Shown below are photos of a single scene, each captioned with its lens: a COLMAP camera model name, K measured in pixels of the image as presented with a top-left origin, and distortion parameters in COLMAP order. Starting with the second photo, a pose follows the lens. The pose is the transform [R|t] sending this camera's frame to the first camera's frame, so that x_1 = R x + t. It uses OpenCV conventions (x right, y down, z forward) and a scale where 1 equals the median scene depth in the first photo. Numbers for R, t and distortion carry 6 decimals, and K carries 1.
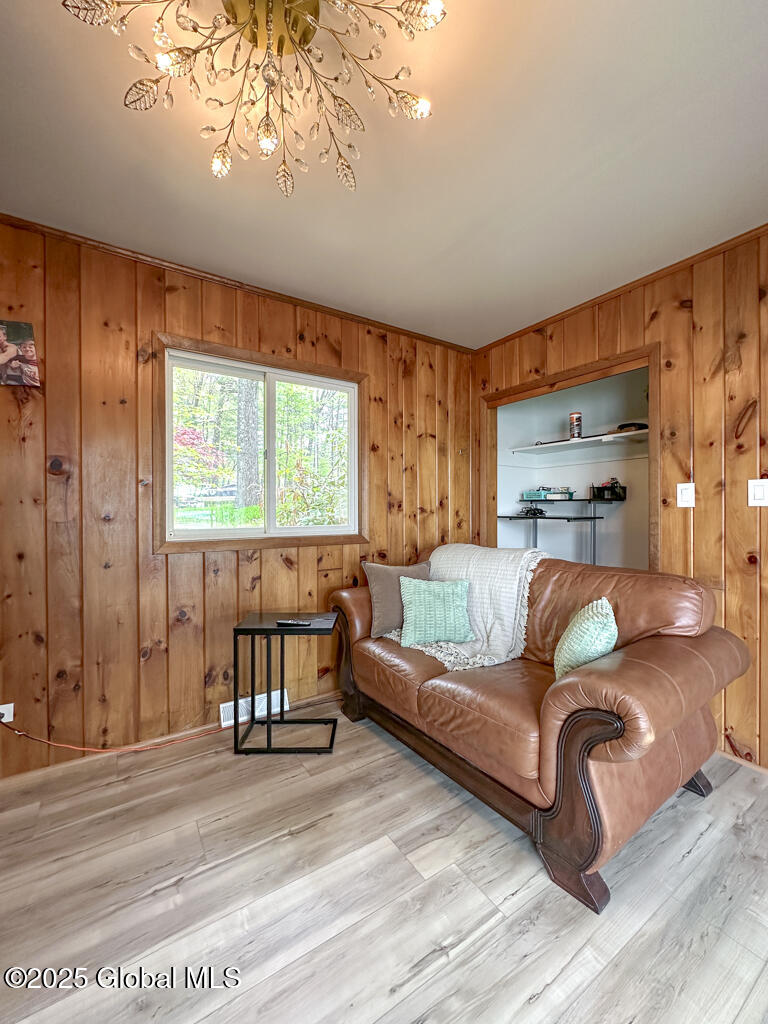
lens RADIAL K [[419.0, 0, 377.3], [0, 419.0, 507.8], [0, 0, 1]] dist [0.000375, 0.000292]
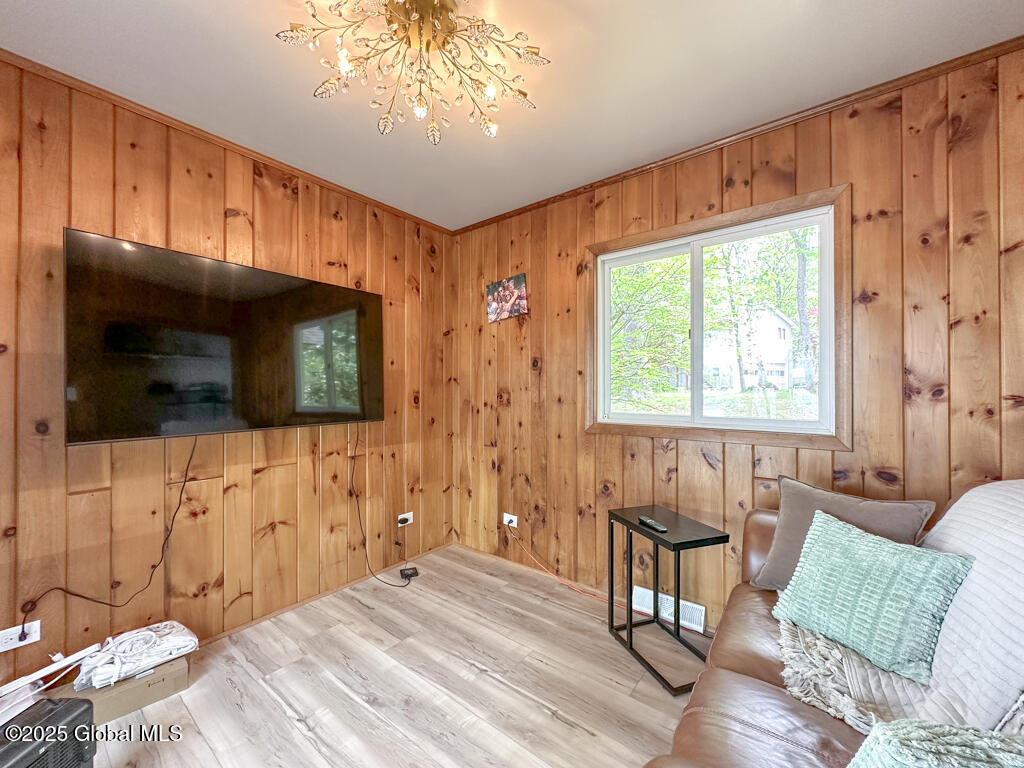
lens RADIAL K [[419.0, 0, 512.0], [0, 419.0, 384.0], [0, 0, 1]] dist [0.000375, 0.000292]
pose [[0.312296, -0.009751, -0.949935, 0.550900], [0.002691, 0.999952, -0.009379, -0.015757], [0.949981, 0.000373, 0.312308, 0.427789]]
